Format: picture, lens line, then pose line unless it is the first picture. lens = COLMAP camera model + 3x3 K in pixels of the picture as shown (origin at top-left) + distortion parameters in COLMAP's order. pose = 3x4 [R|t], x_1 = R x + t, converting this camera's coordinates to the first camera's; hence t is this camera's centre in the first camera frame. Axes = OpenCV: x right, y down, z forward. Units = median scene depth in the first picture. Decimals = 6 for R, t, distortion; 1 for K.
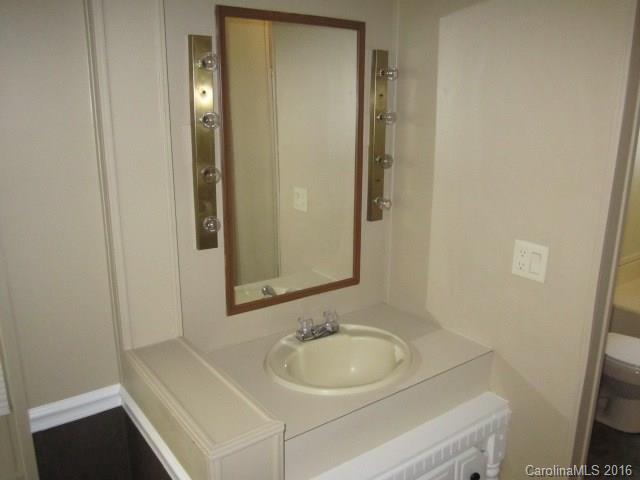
lens RADIAL K [[532.2, 0, 318.9], [0, 532.2, 237.3], [0, 0, 1]] dist [-0.033826, 0.004236]
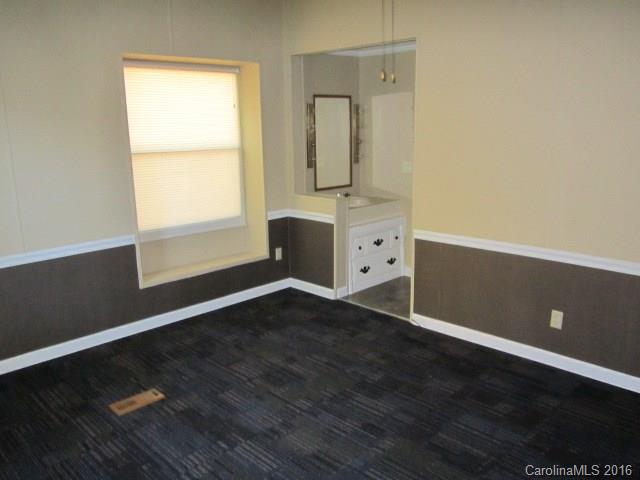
lens RADIAL K [[532.2, 0, 320.6], [0, 532.2, 240.7], [0, 0, 1]] dist [-0.033826, 0.004236]
pose [[0.986514, -0.056809, 0.153499, -0.562440], [0.064400, 0.996912, -0.044937, 0.512571], [-0.150473, 0.054216, 0.987126, -1.805412]]
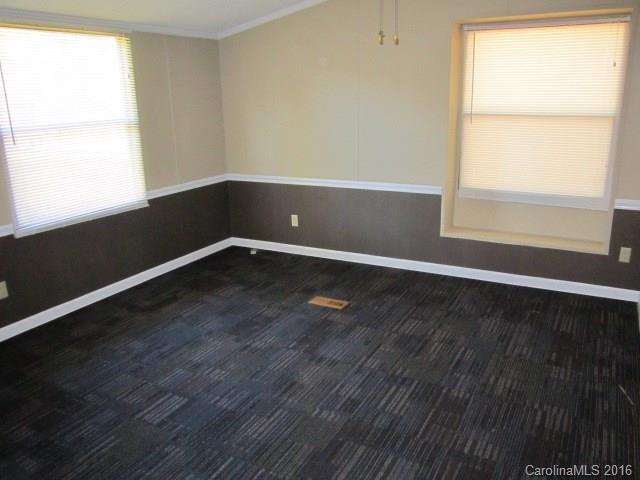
lens RADIAL K [[532.2, 0, 319.5], [0, 532.2, 241.0], [0, 0, 1]] dist [-0.033826, 0.004236]
pose [[0.429714, 0.228773, -0.873503, 0.894320], [-0.213612, 0.965669, 0.147827, 0.345900], [0.877334, 0.123067, 0.463831, -1.161442]]
